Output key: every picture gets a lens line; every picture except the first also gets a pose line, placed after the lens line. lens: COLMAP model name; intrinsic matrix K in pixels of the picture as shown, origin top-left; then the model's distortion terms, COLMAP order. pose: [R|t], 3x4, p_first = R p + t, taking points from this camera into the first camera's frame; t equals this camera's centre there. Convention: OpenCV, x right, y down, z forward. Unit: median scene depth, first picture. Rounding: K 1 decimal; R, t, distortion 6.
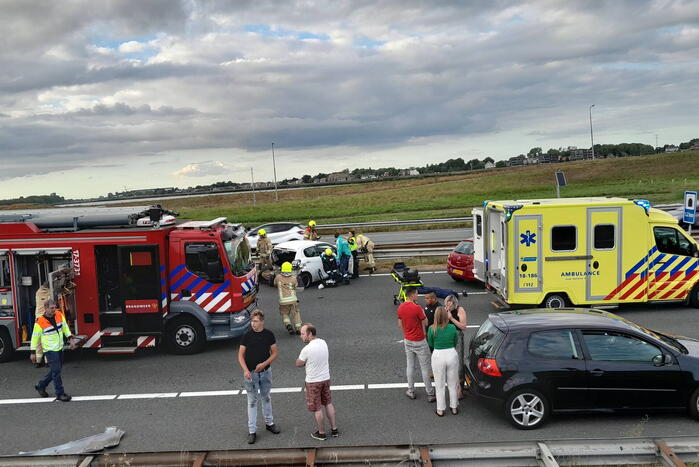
lens RADIAL K [[636.1, 0, 337.3], [0, 636.1, 230.9], [0, 0, 1]] dist [0.134615, -0.323553]
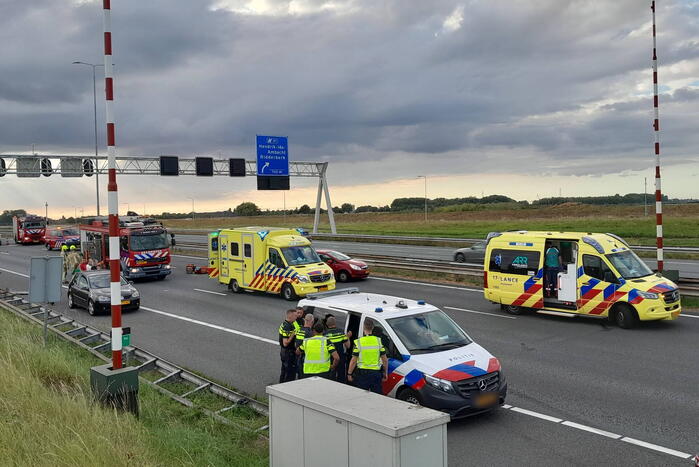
lens RADIAL K [[786.4, 0, 329.1], [0, 786.4, 232.3], [0, 0, 1]] dist [0.059163, -0.005329]
pose [[0.605436, 0.073176, -0.792523, 2.222716], [-0.073530, 0.996648, 0.035852, -0.132465], [0.792490, 0.036568, 0.608788, -0.139119]]
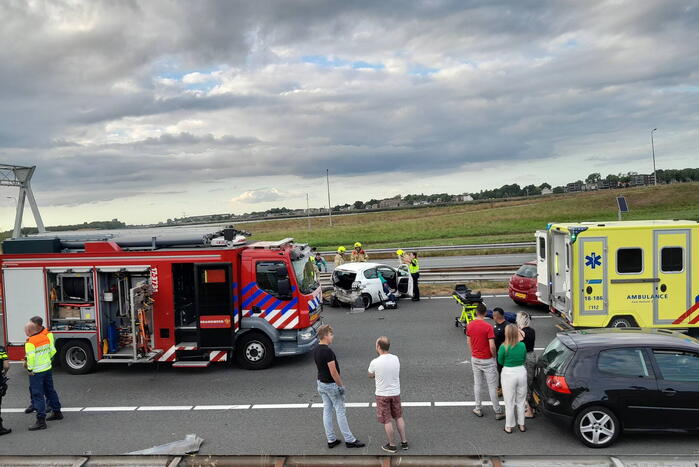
lens RADIAL K [[636.1, 0, 337.3], [0, 636.1, 230.9], [0, 0, 1]] dist [0.134615, -0.323553]
pose [[0.996815, 0.003099, -0.079688, -0.018904], [-0.006423, 0.999118, -0.041491, 0.009303], [0.079489, 0.041871, 0.995956, -0.029213]]
